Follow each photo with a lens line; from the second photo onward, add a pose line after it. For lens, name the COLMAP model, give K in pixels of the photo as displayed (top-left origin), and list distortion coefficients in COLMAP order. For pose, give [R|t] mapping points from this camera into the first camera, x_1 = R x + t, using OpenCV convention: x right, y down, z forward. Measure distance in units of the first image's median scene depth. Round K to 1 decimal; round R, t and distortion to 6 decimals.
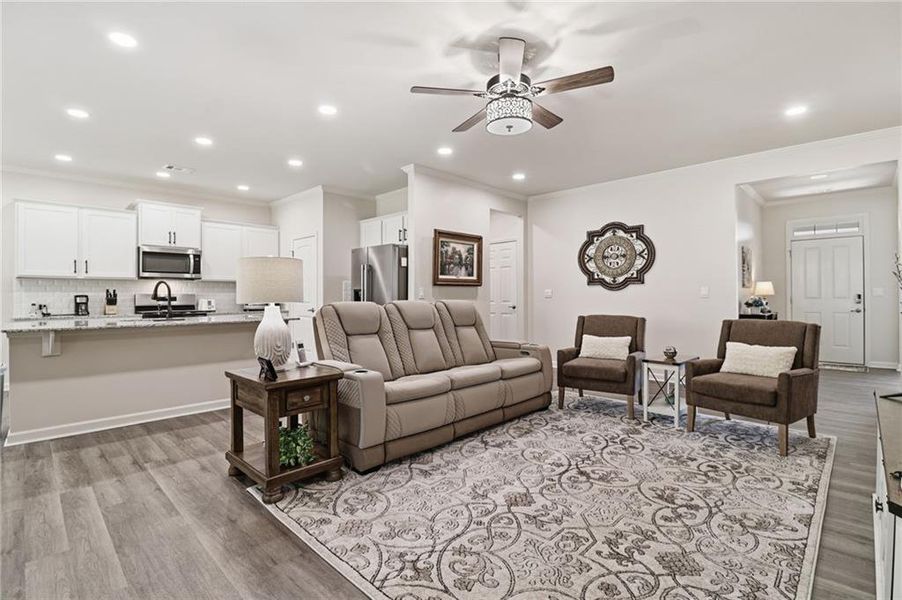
lens RADIAL K [[423.0, 0, 448.4], [0, 423.0, 292.0], [0, 0, 1]] dist [-0.005865, -0.008050]
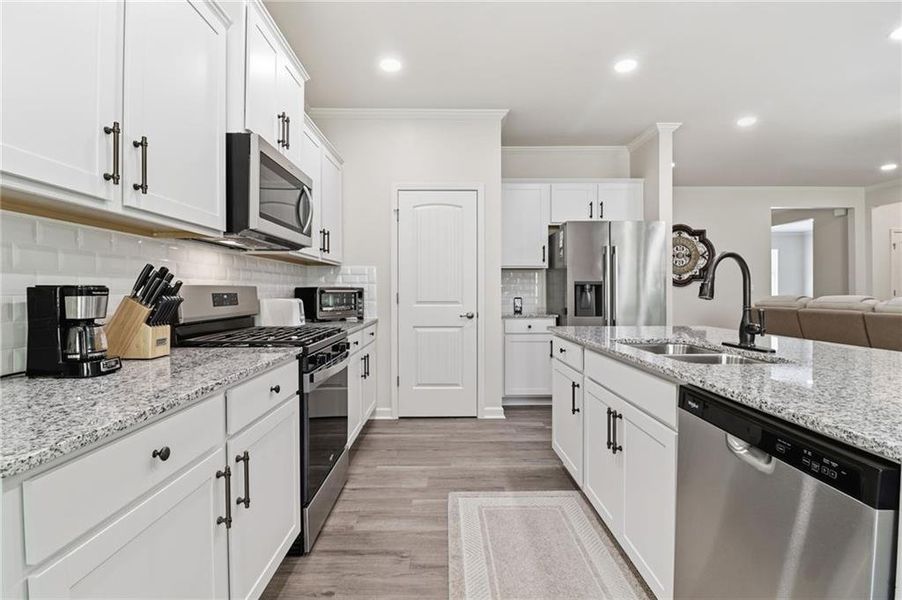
lens RADIAL K [[426.4, 0, 446.7], [0, 426.4, 296.6], [0, 0, 1]] dist [-0.000878, -0.012871]
pose [[0.706396, -0.007876, 0.707773, -0.855116], [-0.005098, 0.999856, 0.016215, 0.007941], [-0.707798, -0.015062, 0.706254, 0.667630]]
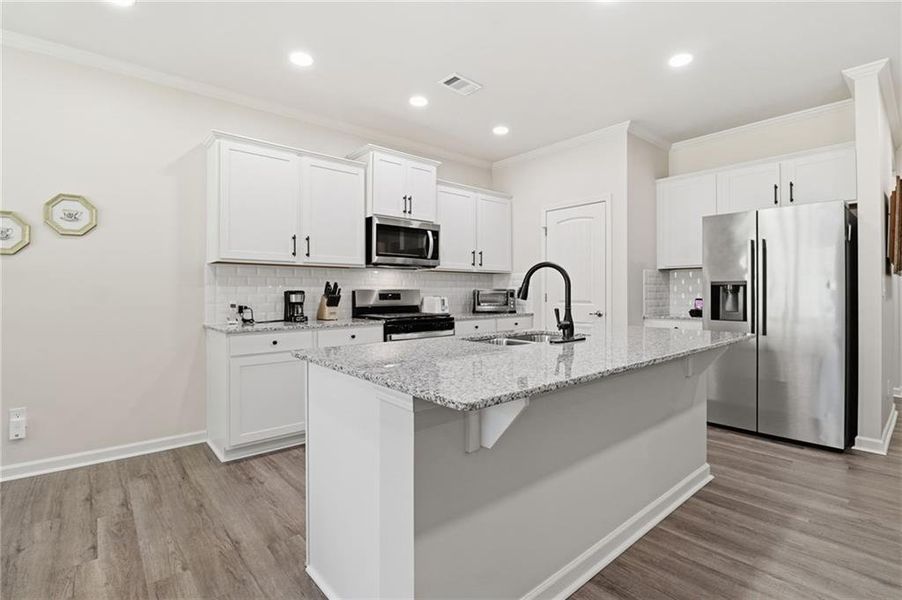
lens RADIAL K [[423.0, 0, 448.4], [0, 423.0, 292.0], [0, 0, 1]] dist [-0.005865, -0.008050]
pose [[0.996037, -0.001178, -0.088928, -0.555771], [0.001808, 0.999974, 0.007002, 0.004742], [0.088917, -0.007135, 0.996013, 0.353329]]
